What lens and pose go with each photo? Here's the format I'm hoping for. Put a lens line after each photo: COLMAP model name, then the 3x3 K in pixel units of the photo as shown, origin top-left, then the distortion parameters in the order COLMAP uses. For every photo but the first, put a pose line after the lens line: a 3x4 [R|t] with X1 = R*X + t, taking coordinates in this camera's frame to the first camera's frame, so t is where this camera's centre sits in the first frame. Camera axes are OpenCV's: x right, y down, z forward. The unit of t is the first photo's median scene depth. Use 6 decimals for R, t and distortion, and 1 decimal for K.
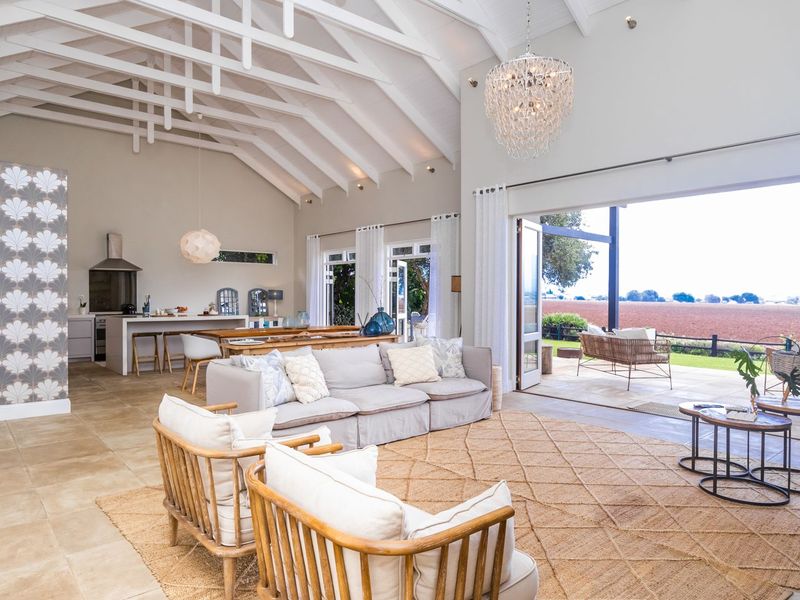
lens RADIAL K [[528.4, 0, 396.4], [0, 528.4, 300.6], [0, 0, 1]] dist [-0.006760, -0.001047]
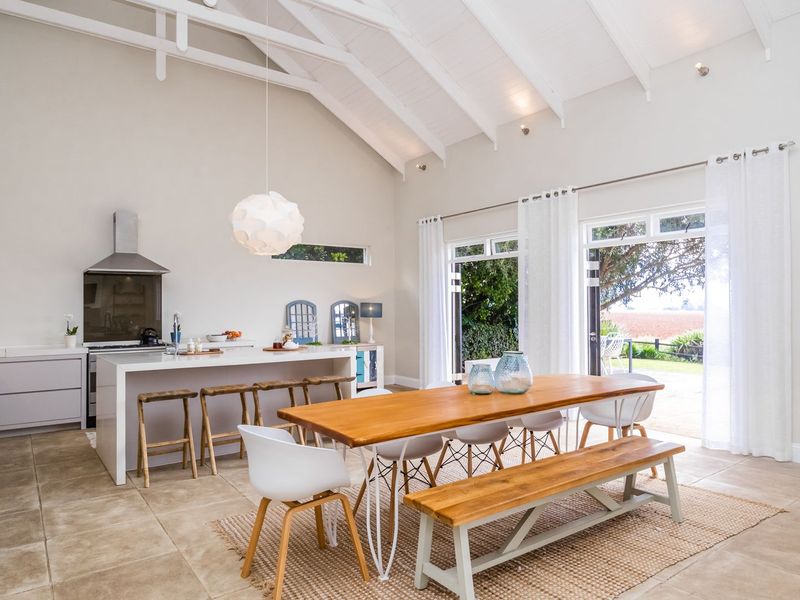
lens RADIAL K [[528.4, 0, 399.3], [0, 528.4, 298.0], [0, 0, 1]] dist [-0.006760, -0.001047]
pose [[0.997413, -0.009264, -0.071283, -0.165712], [0.007396, 0.999623, -0.026427, -0.009488], [0.071501, 0.025831, 0.997106, 0.391816]]
